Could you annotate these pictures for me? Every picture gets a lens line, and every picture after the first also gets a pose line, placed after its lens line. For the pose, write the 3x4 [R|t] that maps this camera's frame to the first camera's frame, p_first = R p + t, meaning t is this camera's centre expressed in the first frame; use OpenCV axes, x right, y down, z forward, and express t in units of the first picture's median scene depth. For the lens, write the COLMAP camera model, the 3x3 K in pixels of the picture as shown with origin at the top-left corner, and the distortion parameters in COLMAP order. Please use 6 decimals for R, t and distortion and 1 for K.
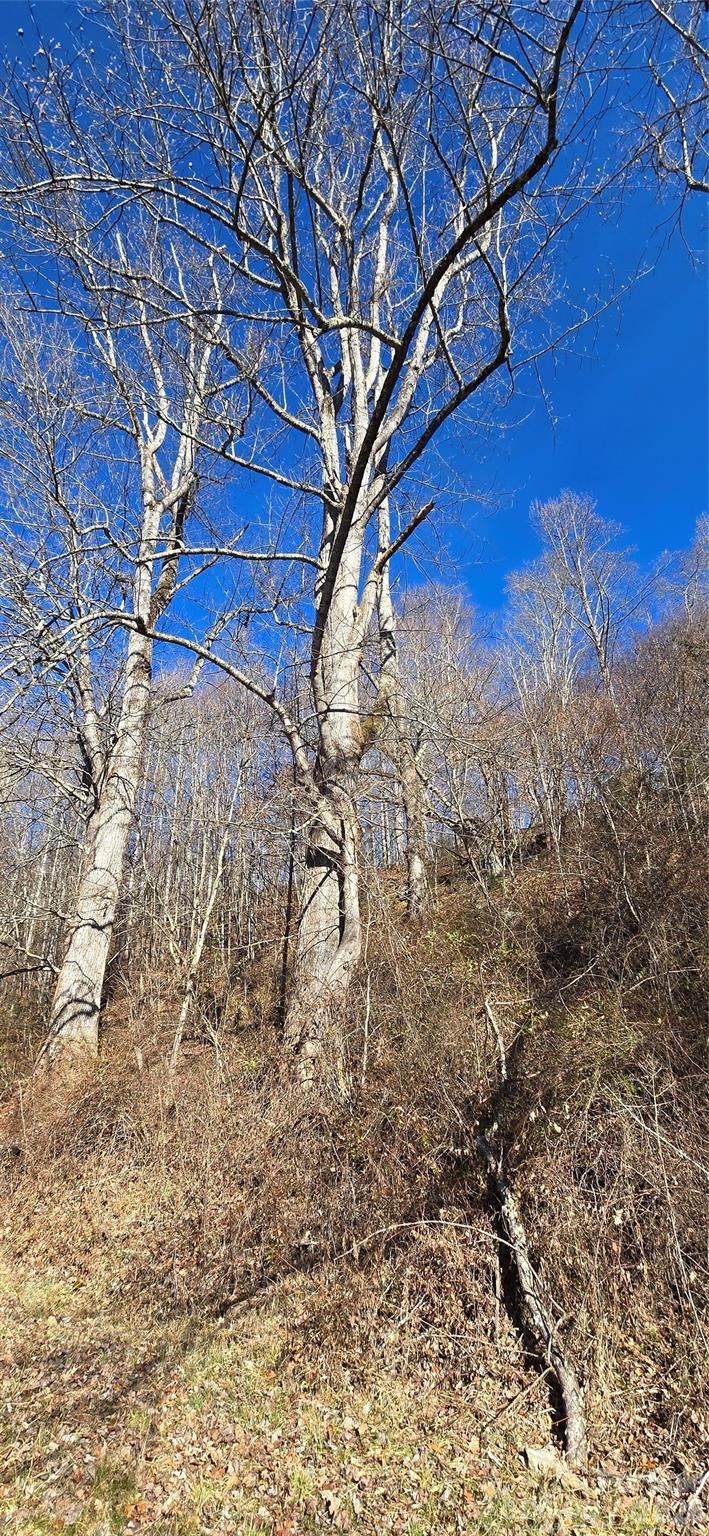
lens RADIAL K [[624.3, 0, 350.9], [0, 624.3, 773.9], [0, 0, 1]] dist [-0.001894, -0.000251]
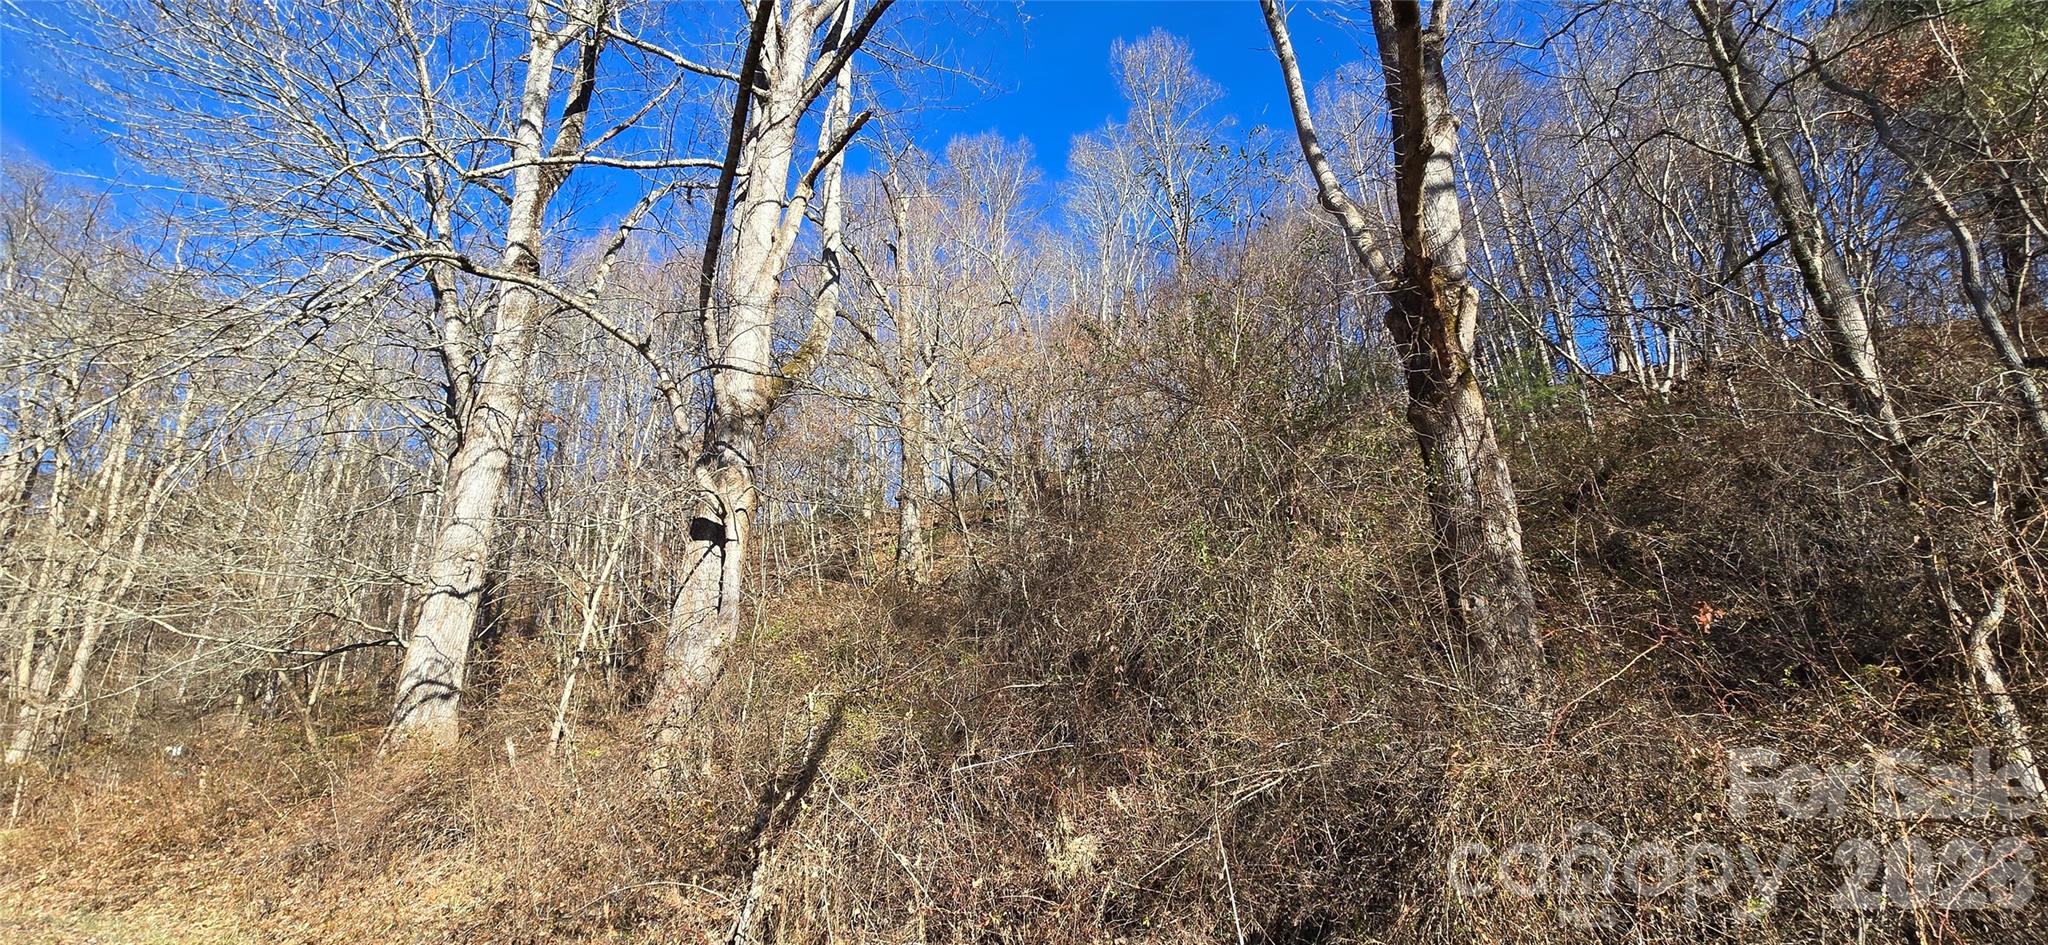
lens RADIAL K [[832.4, 0, 1025.9], [0, 832.4, 467.7], [0, 0, 1]] dist [-0.001894, -0.000251]
pose [[0.988343, 0.034735, 0.148229, 0.166819], [-0.051473, 0.992528, 0.110625, -0.080740], [-0.143279, -0.116965, 0.982746, -0.165572]]
